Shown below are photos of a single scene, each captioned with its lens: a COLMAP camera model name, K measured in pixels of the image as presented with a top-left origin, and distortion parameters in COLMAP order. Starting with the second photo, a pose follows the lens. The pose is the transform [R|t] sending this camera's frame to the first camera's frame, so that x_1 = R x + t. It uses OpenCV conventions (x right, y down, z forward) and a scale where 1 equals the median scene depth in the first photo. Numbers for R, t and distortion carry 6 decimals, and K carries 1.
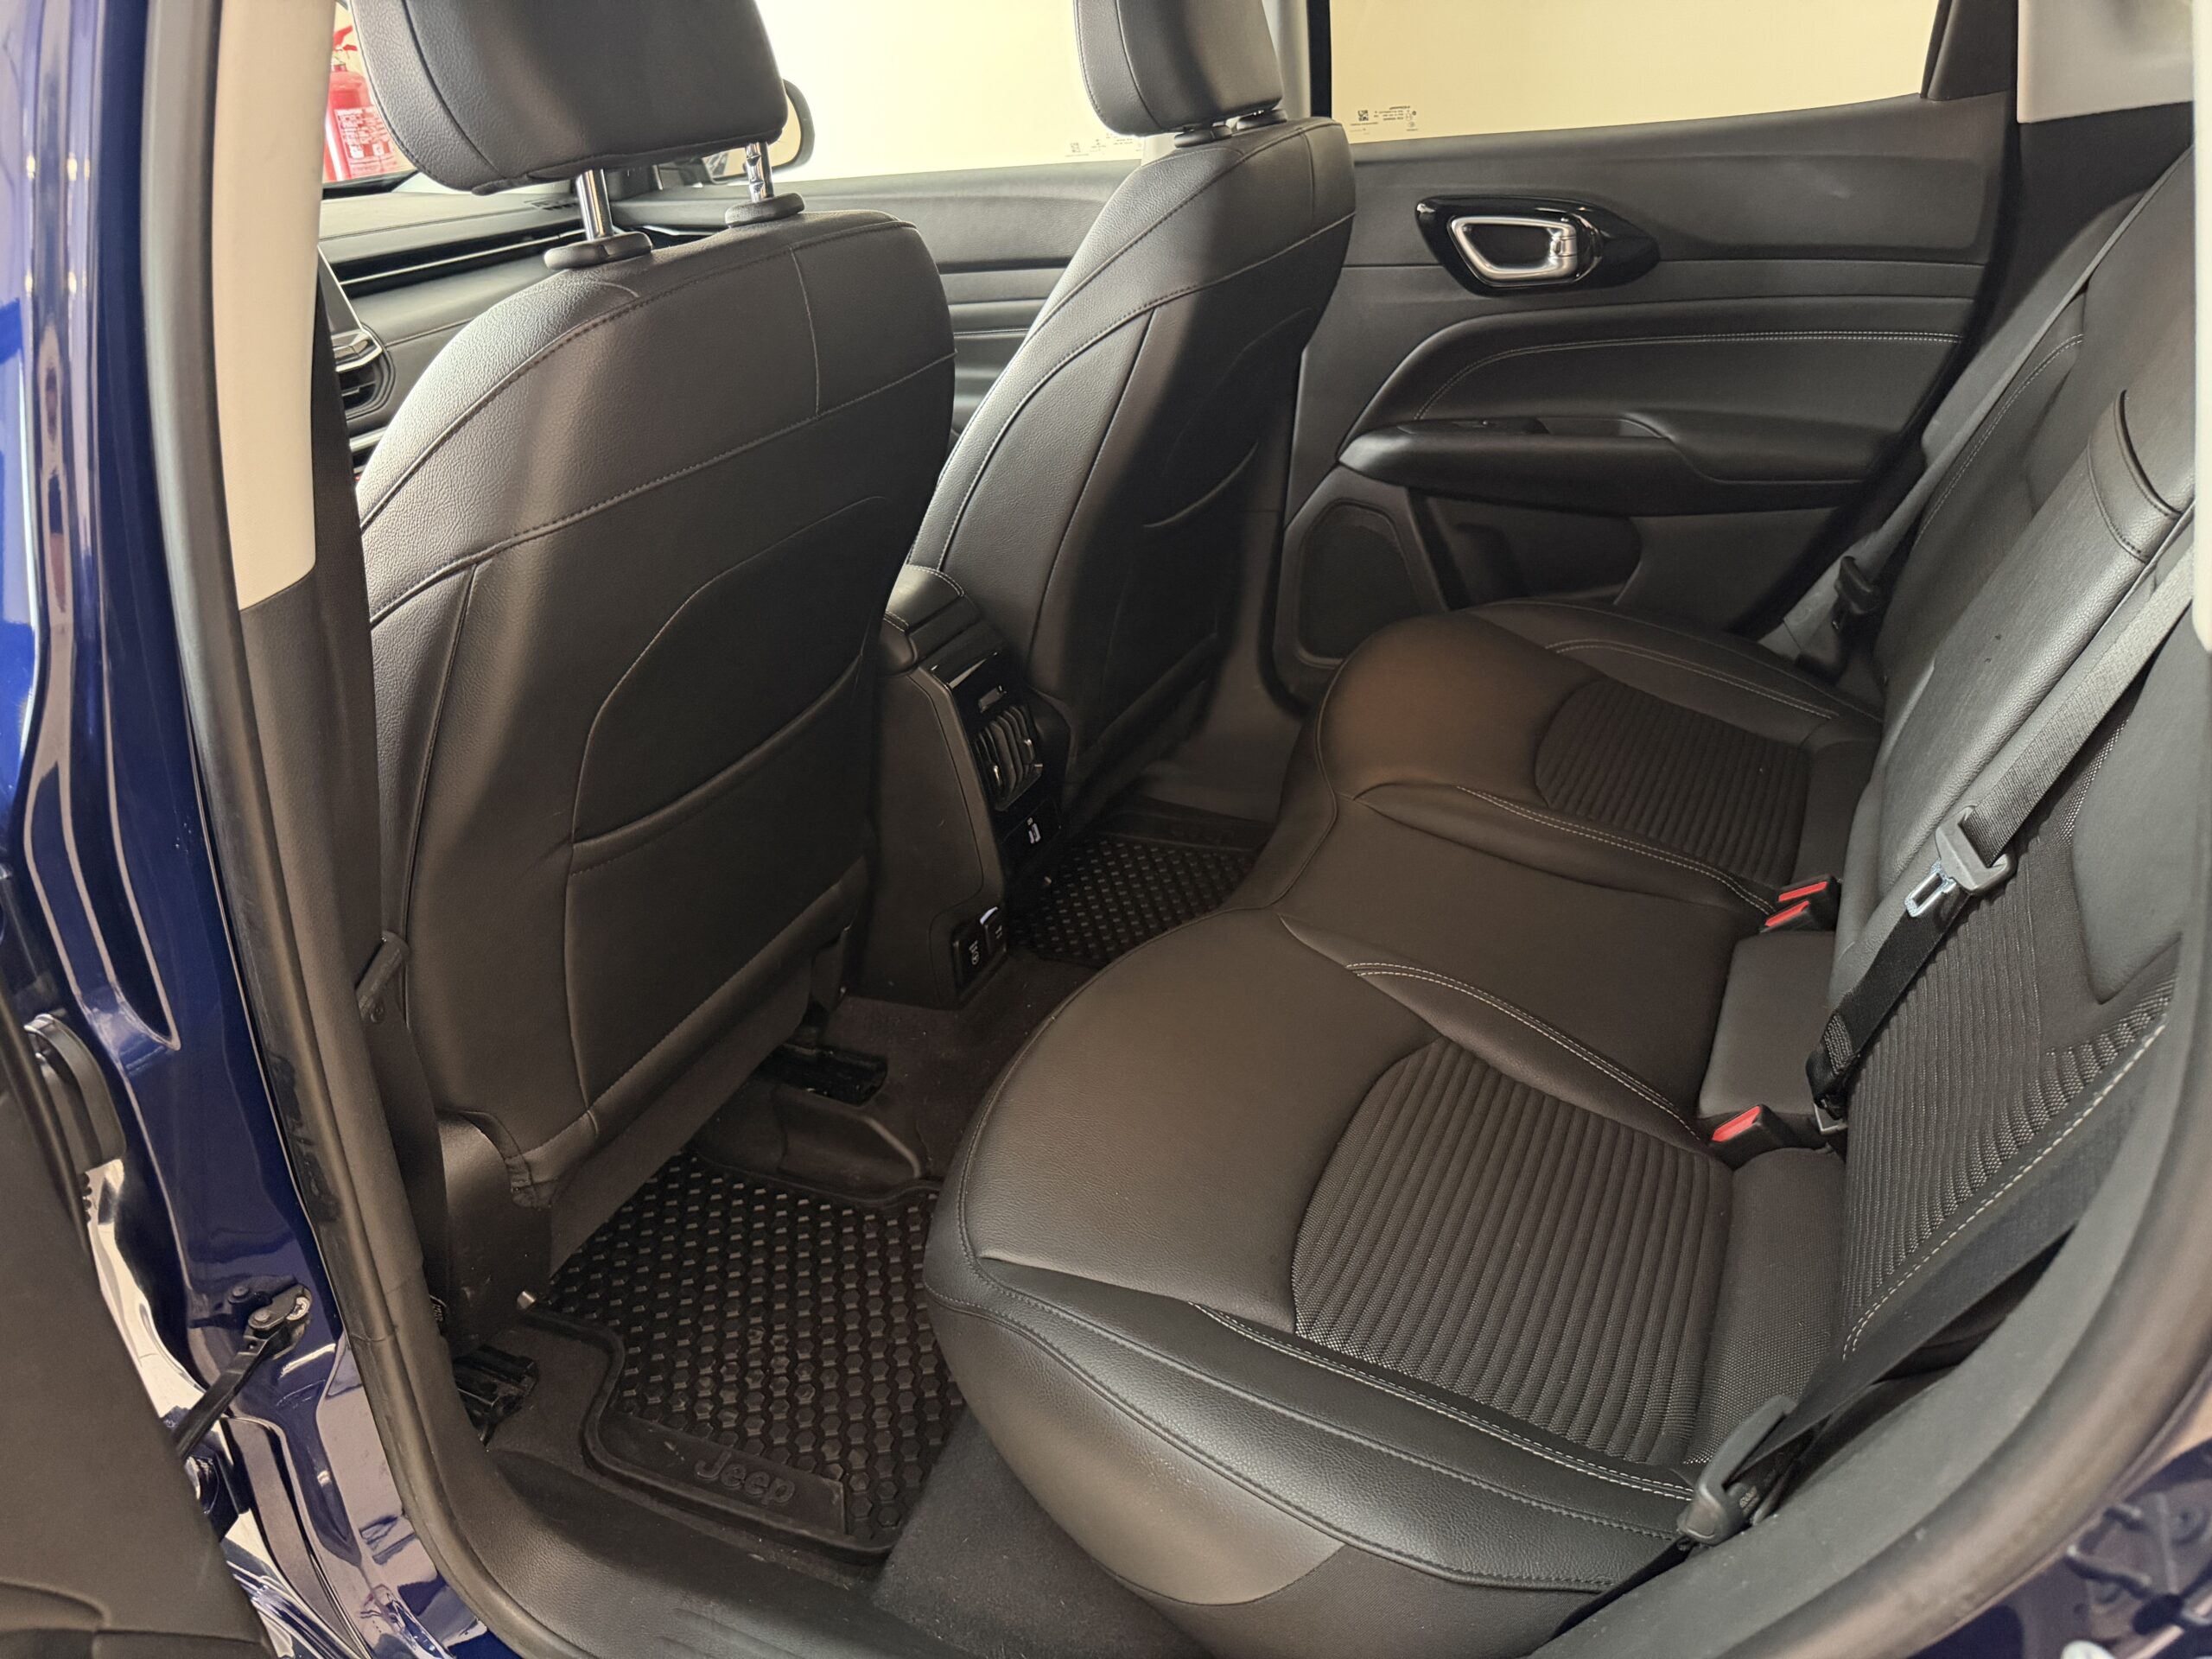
lens RADIAL K [[1562.9, 0, 1106.0], [0, 1562.9, 829.5], [0, 0, 1]] dist [0.062797, -0.120013]
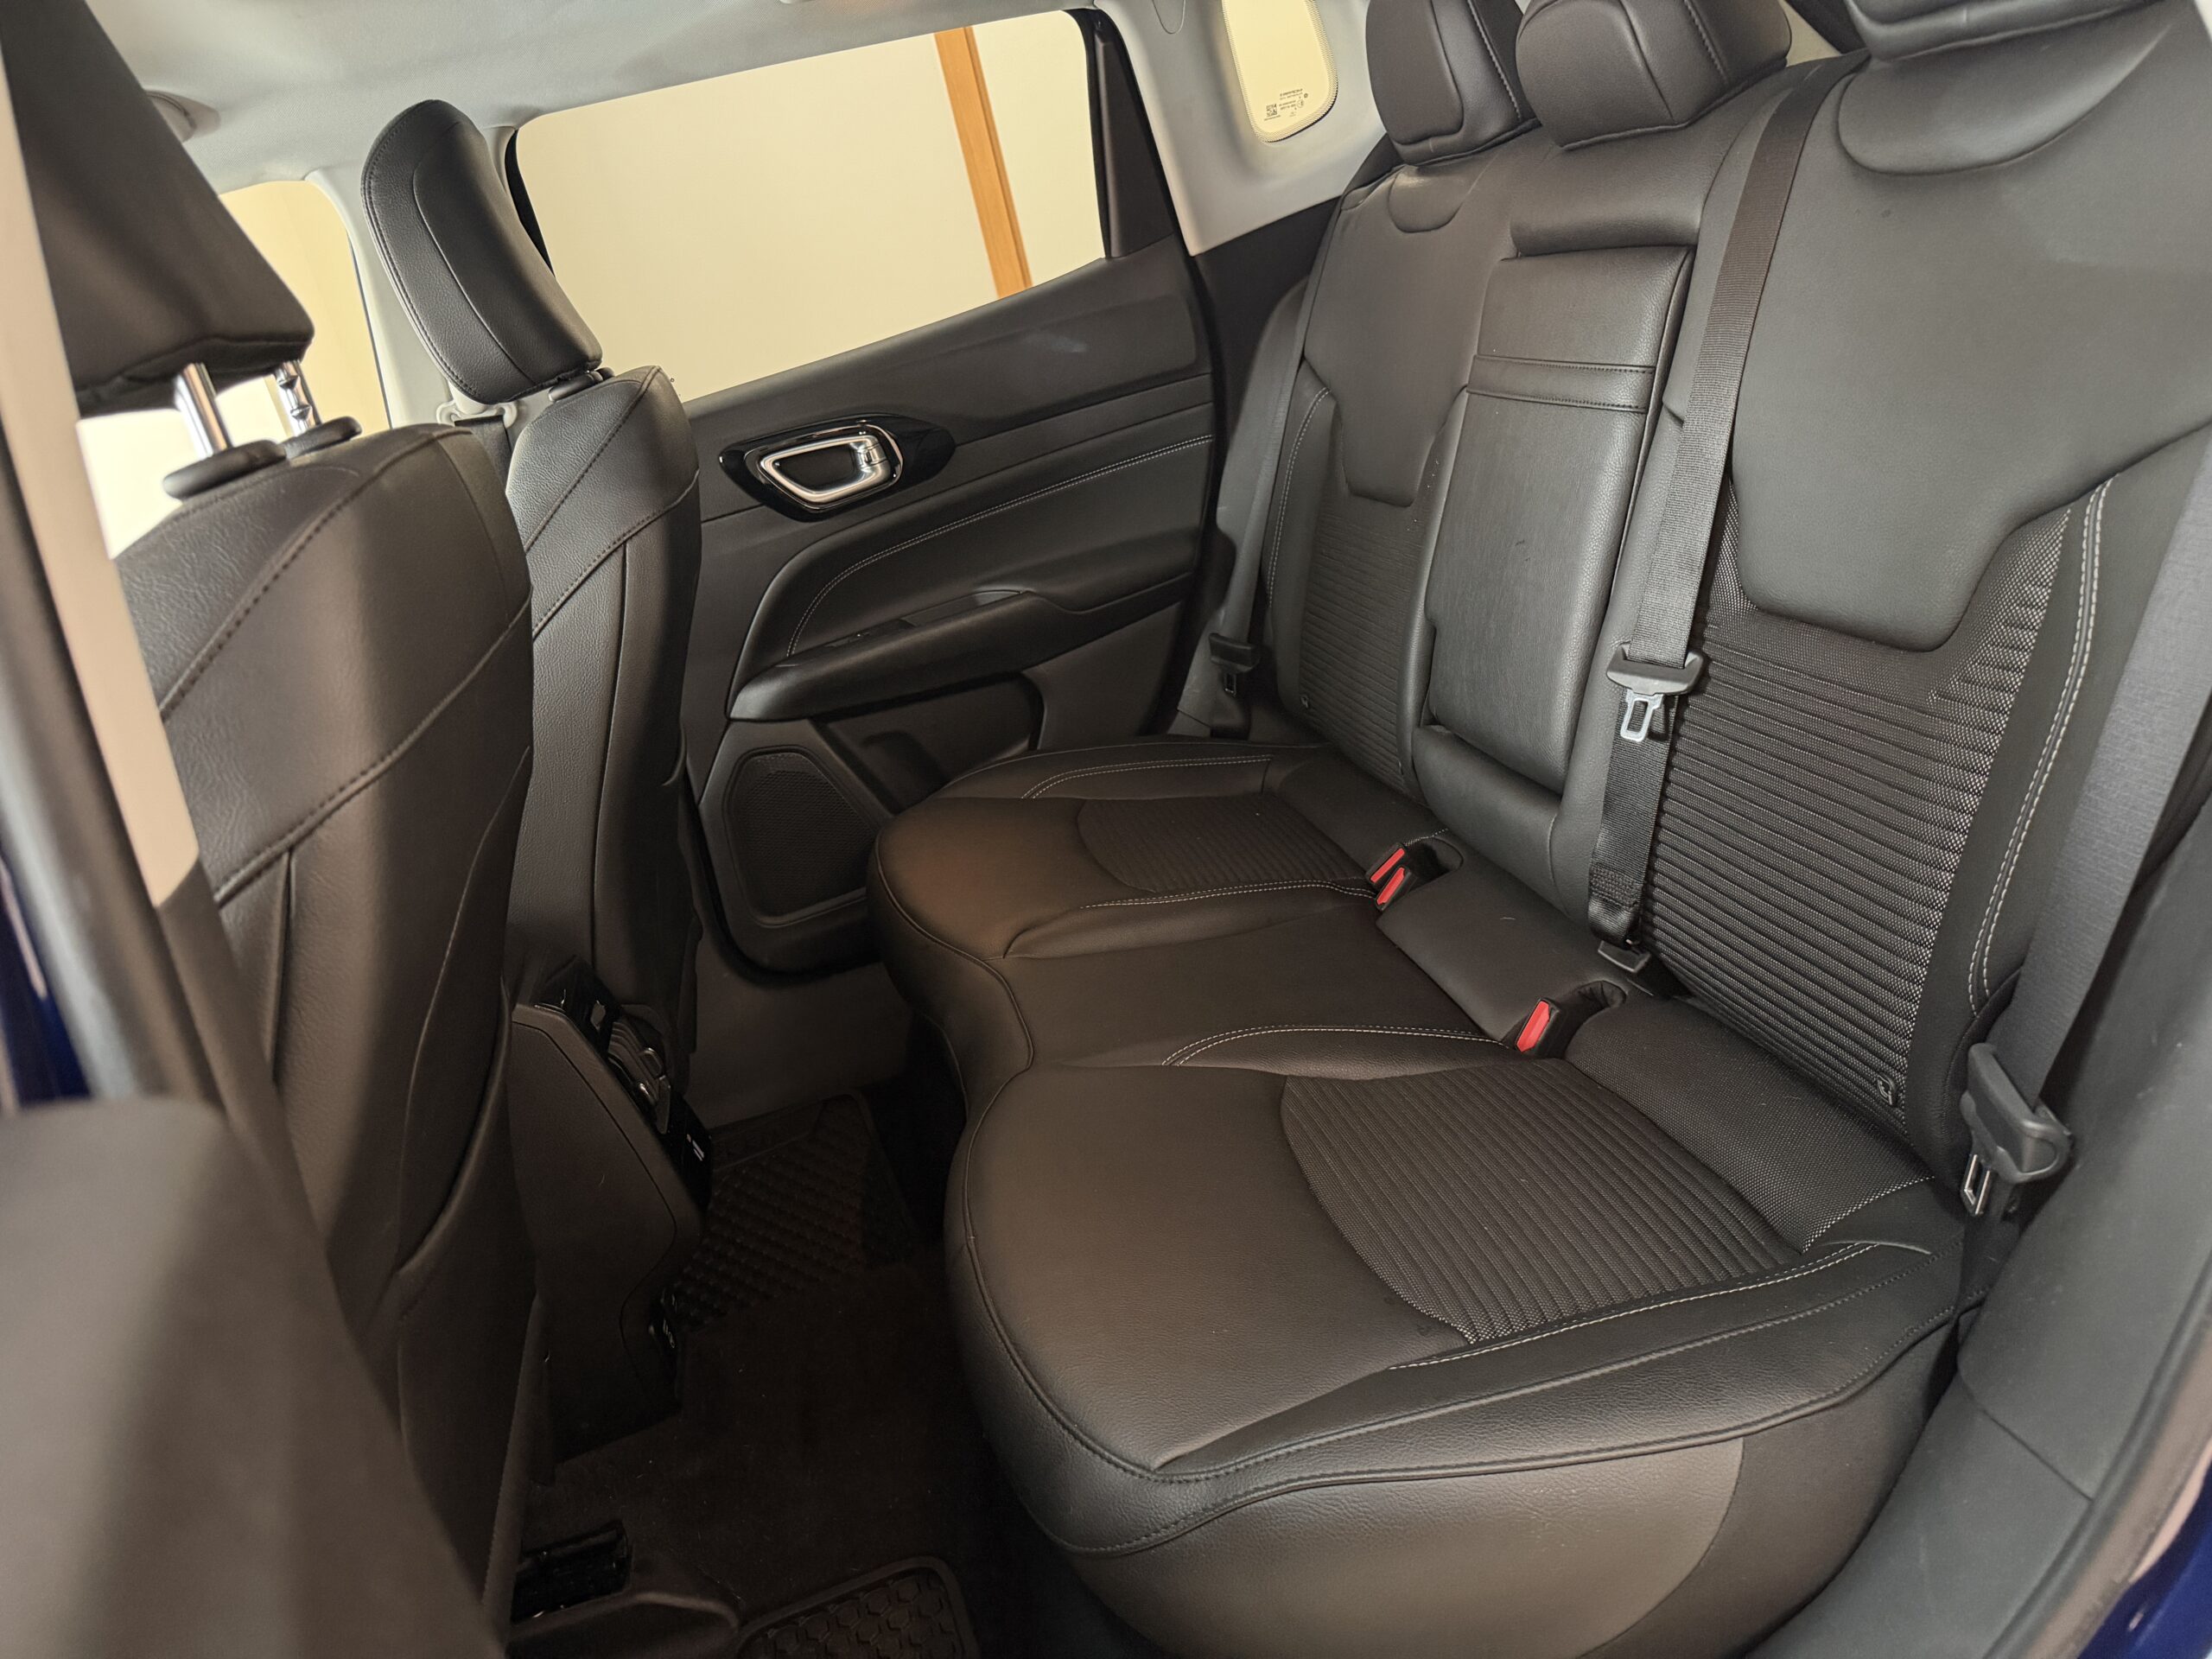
lens RADIAL K [[1550.5, 0, 1094.5], [0, 1550.5, 824.3], [0, 0, 1]] dist [0.129469, -0.218907]
pose [[0.781521, -0.337783, 0.524526, -0.242375], [0.450650, 0.887059, -0.100202, 0.025737], [-0.431439, 0.314688, 0.845477, 0.126101]]
